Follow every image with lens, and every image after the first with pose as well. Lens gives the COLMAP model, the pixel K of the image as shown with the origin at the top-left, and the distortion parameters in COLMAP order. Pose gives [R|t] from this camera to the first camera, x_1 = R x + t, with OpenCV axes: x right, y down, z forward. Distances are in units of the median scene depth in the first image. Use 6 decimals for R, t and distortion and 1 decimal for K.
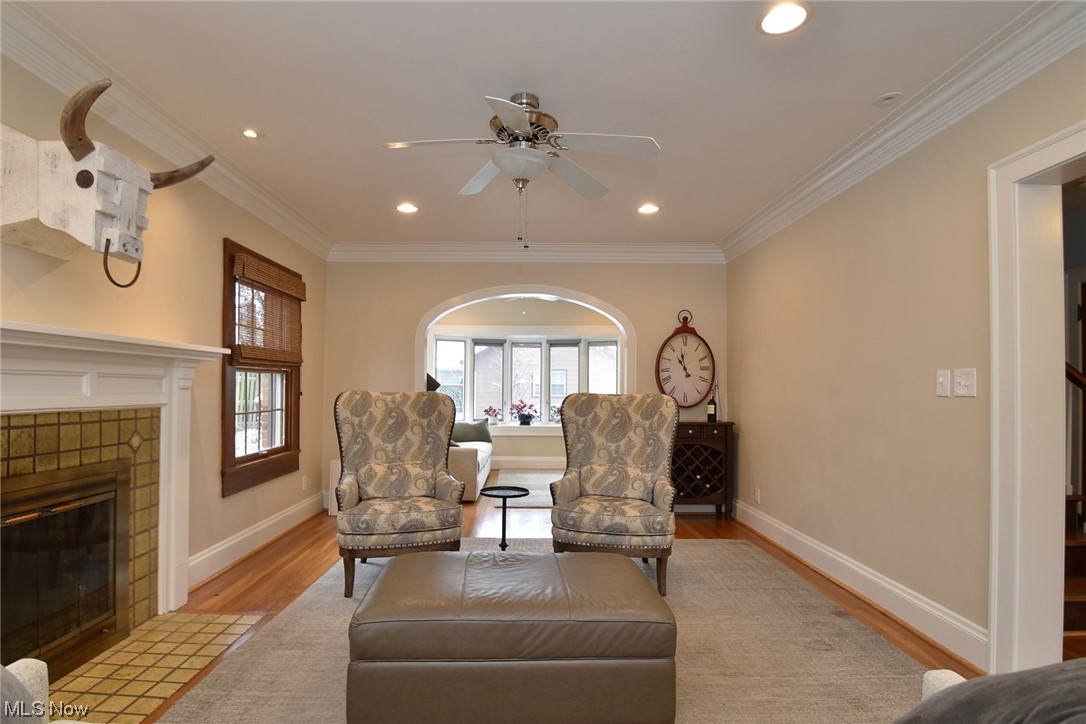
lens RADIAL K [[557.8, 0, 535.0], [0, 557.8, 382.3], [0, 0, 1]] dist [-0.017620, -0.001016]
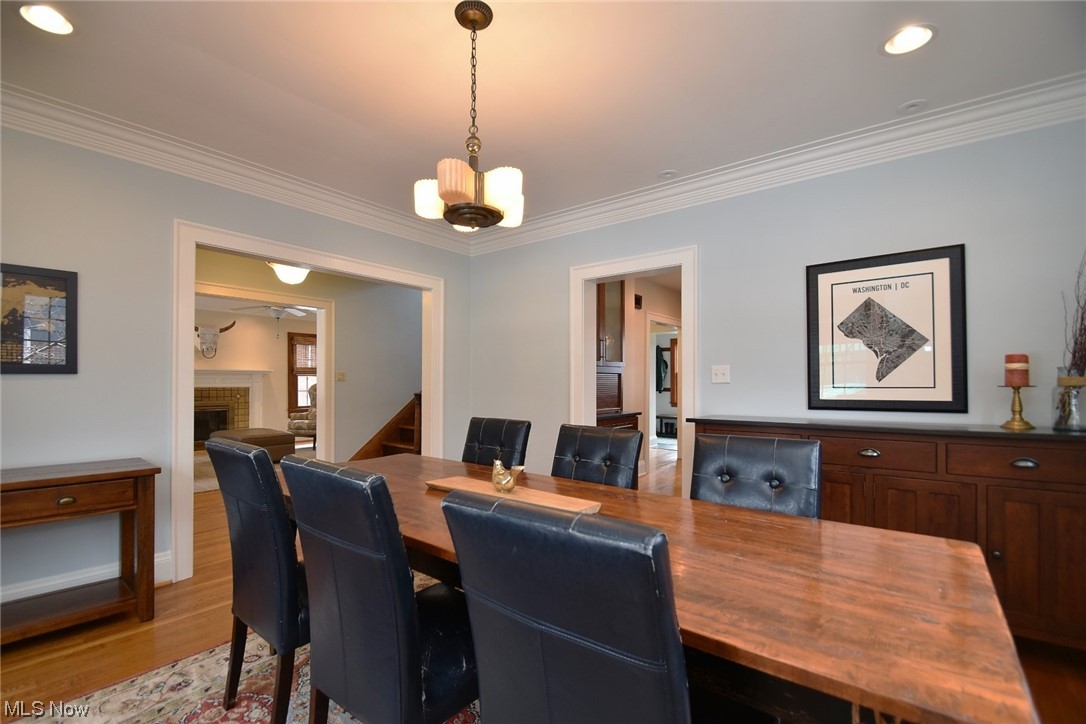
lens RADIAL K [[477.6, 0, 525.8], [0, 477.6, 380.2], [0, 0, 1]] dist [0.020530, -0.019364]
pose [[0.757874, -0.013195, -0.652267, 2.396938], [0.015268, 0.999880, -0.002488, 0.030017], [0.652222, -0.008073, 0.757985, -0.155327]]
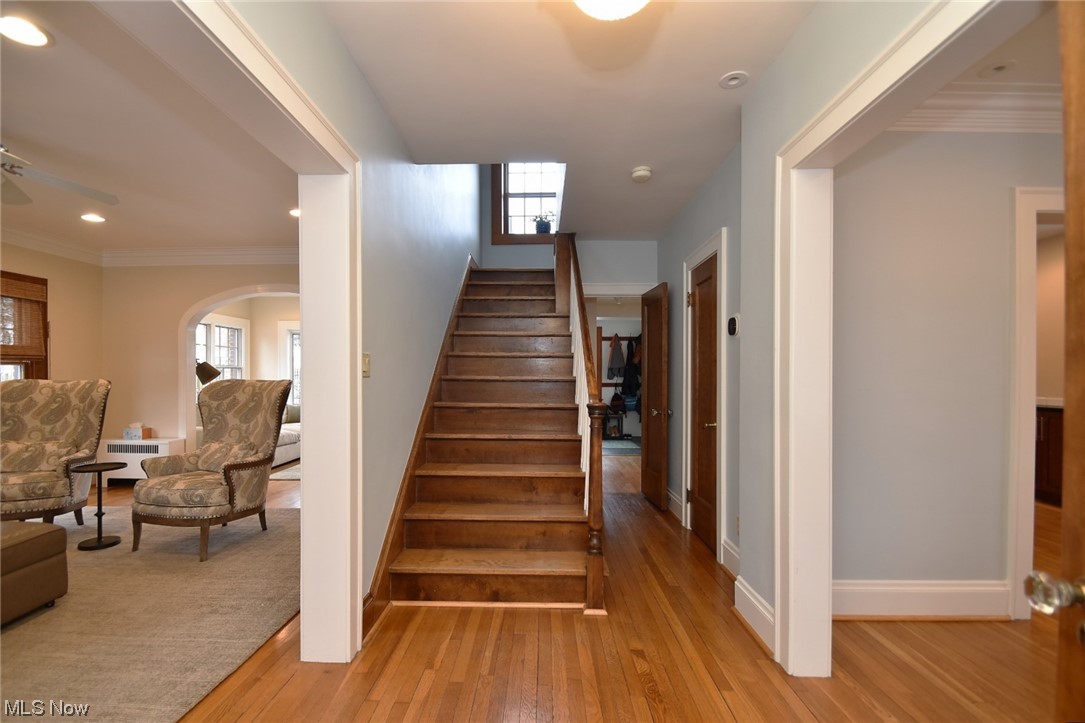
lens RADIAL K [[477.1, 0, 525.3], [0, 477.1, 379.7], [0, 0, 1]] dist [0.020530, -0.019364]
pose [[0.998459, -0.009676, -0.054637, 0.945931], [0.010875, 0.999706, 0.021681, 0.006501], [0.054411, -0.022242, 0.998271, 0.083577]]
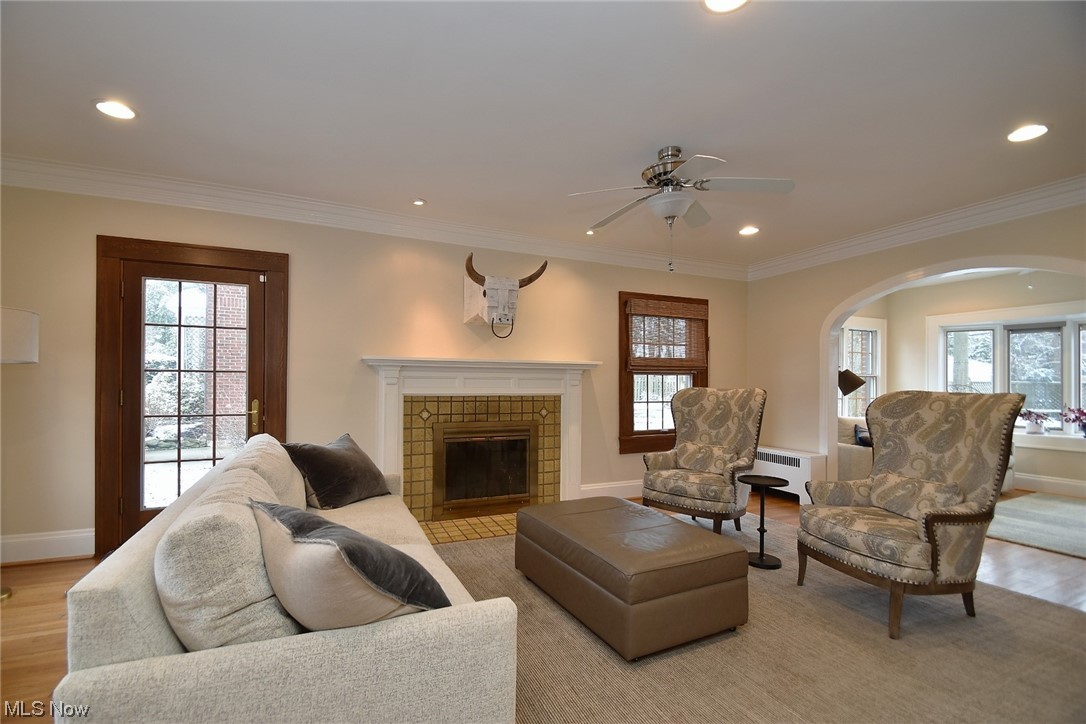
lens RADIAL K [[477.6, 0, 525.8], [0, 477.6, 380.2], [0, 0, 1]] dist [0.020530, -0.019364]
pose [[0.395447, -0.011820, -0.918413, 0.676675], [0.007638, 0.999925, -0.009581, 0.007135], [0.918457, -0.003226, 0.395508, 0.229854]]
